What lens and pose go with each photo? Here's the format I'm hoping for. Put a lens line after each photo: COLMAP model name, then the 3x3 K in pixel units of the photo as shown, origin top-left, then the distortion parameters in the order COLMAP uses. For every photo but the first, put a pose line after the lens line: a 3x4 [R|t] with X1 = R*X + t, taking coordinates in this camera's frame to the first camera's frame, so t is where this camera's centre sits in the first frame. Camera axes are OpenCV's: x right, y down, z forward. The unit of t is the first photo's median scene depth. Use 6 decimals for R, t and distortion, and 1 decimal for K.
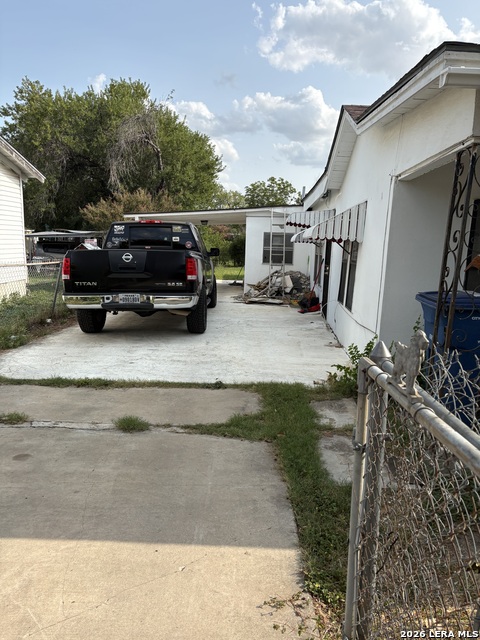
lens RADIAL K [[482.8, 0, 237.4], [0, 482.8, 314.5], [0, 0, 1]] dist [0.049814, -0.049826]
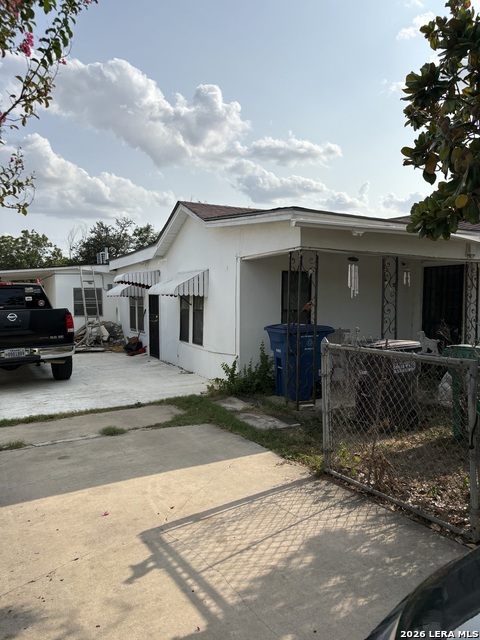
lens RADIAL K [[482.8, 0, 240.4], [0, 482.8, 320.3], [0, 0, 1]] dist [0.049814, -0.049826]
pose [[0.869316, -0.062796, 0.490251, -0.440129], [0.105492, 0.992613, -0.059917, 0.020725], [-0.482868, 0.103804, 0.869519, -0.355483]]
